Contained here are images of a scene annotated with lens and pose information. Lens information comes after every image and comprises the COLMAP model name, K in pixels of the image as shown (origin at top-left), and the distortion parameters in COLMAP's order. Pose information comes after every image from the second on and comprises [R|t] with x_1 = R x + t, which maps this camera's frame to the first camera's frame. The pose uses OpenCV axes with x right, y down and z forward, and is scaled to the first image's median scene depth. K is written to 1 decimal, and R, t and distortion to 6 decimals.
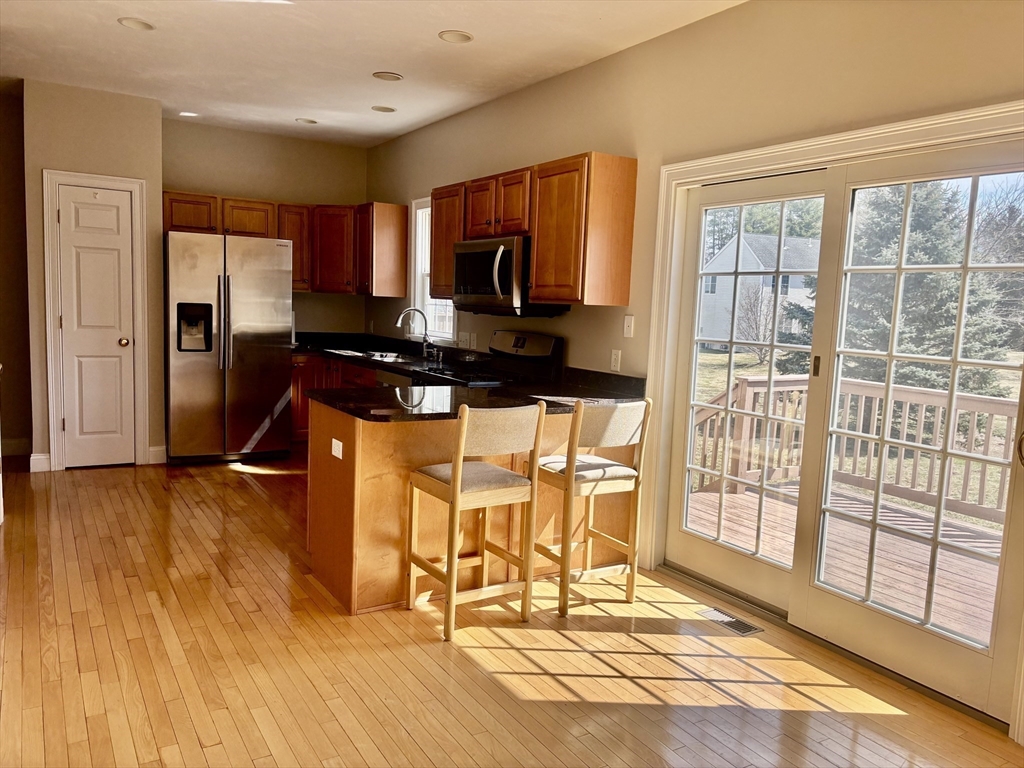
lens RADIAL K [[771.6, 0, 507.9], [0, 771.6, 387.3], [0, 0, 1]] dist [0.038326, -0.046401]
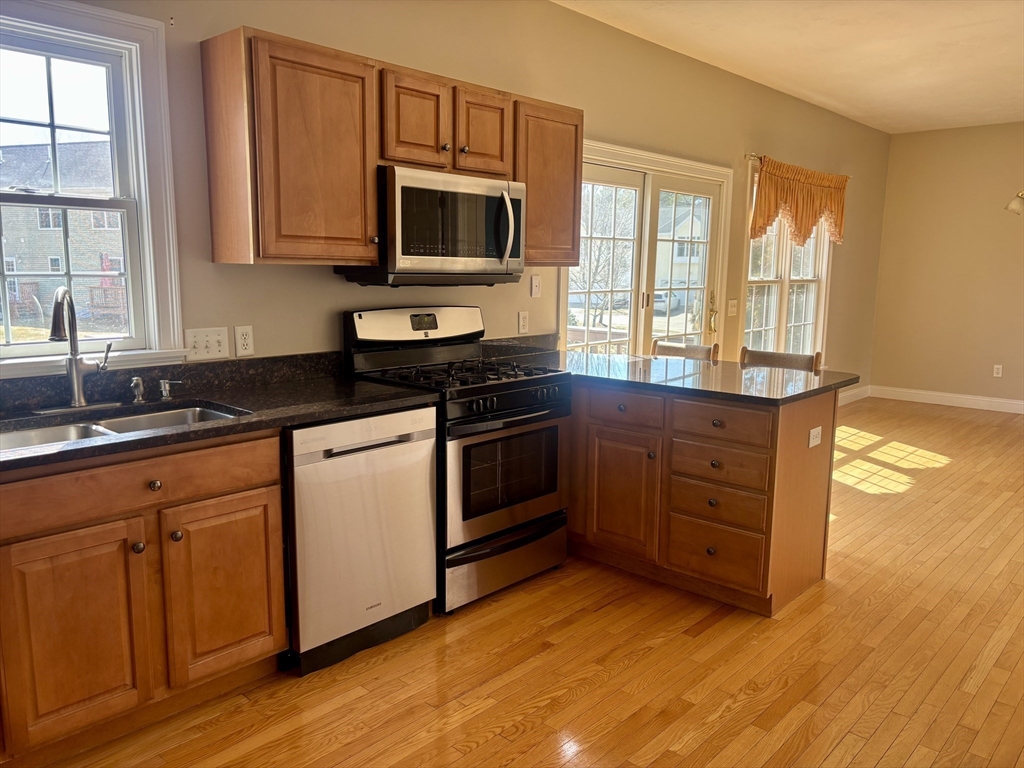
lens RADIAL K [[771.6, 0, 507.9], [0, 771.6, 387.3], [0, 0, 1]] dist [0.038326, -0.046401]
pose [[-0.272074, -0.196959, 0.941904, -0.572894], [0.082939, 0.970387, 0.226872, -0.128096], [-0.958695, 0.139846, -0.247682, 0.913940]]
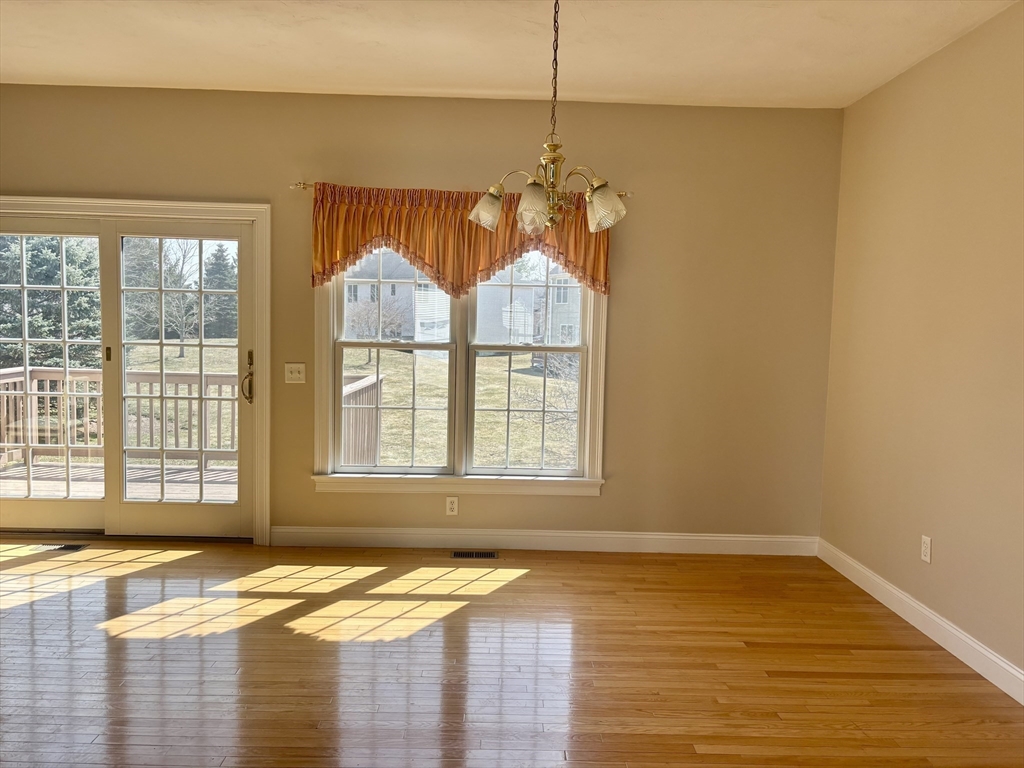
lens RADIAL K [[771.6, 0, 507.9], [0, 771.6, 387.3], [0, 0, 1]] dist [0.038326, -0.046401]
pose [[0.502447, -0.100953, 0.858694, -0.265328], [0.091162, 0.993810, 0.063496, 0.006505], [-0.859789, 0.046377, 0.508540, -0.212721]]
